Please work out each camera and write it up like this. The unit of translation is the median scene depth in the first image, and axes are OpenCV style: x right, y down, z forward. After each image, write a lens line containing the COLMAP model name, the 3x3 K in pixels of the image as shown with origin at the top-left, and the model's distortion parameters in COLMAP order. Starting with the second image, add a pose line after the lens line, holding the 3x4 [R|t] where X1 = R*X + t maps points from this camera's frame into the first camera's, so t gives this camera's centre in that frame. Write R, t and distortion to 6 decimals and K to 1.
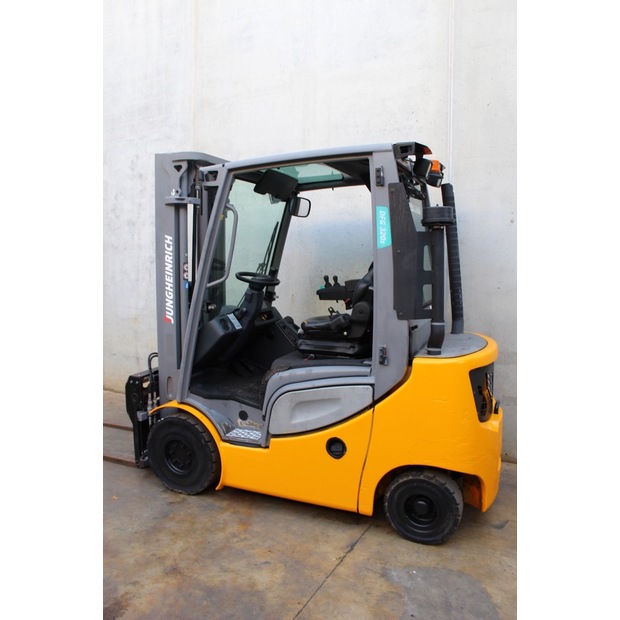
lens RADIAL K [[512.1, 0, 309.8], [0, 512.1, 312.7], [0, 0, 1]] dist [-0.152361, 0.128352]
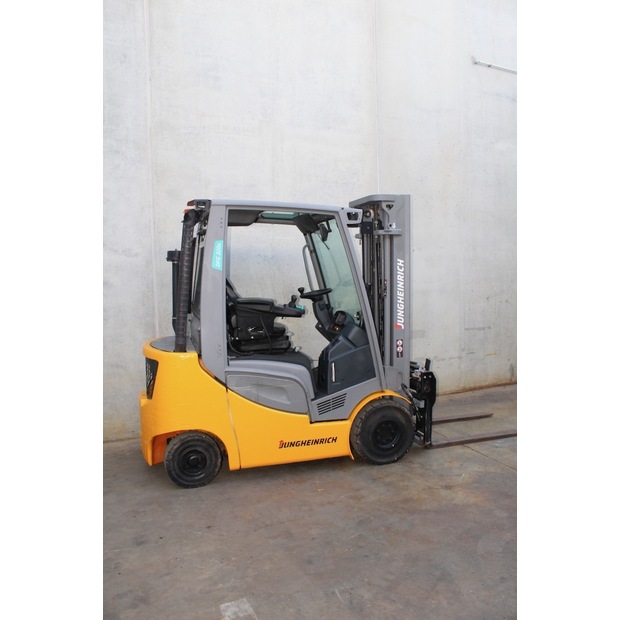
lens RADIAL K [[512.1, 0, 316.4], [0, 512.1, 312.4], [0, 0, 1]] dist [-0.152361, 0.128352]
pose [[0.614304, -0.083348, 0.784656, -1.237484], [0.106587, 0.994057, 0.022144, -0.056988], [-0.781838, 0.070031, 0.619536, 0.252479]]
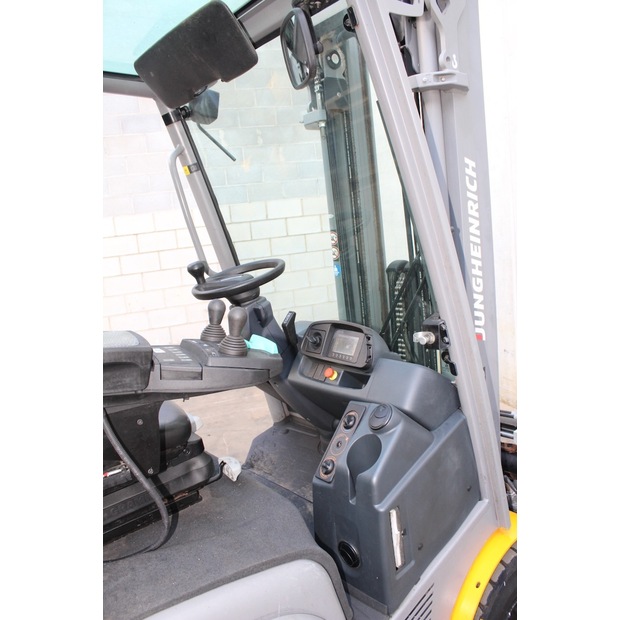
lens RADIAL K [[512.1, 0, 311.1], [0, 512.1, 309.1], [0, 0, 1]] dist [-0.152361, 0.128352]
pose [[0.259985, -0.189796, 0.946776, -0.579360], [0.211706, 0.967841, 0.135884, -0.098578], [-0.942119, 0.165111, 0.291805, 0.915741]]
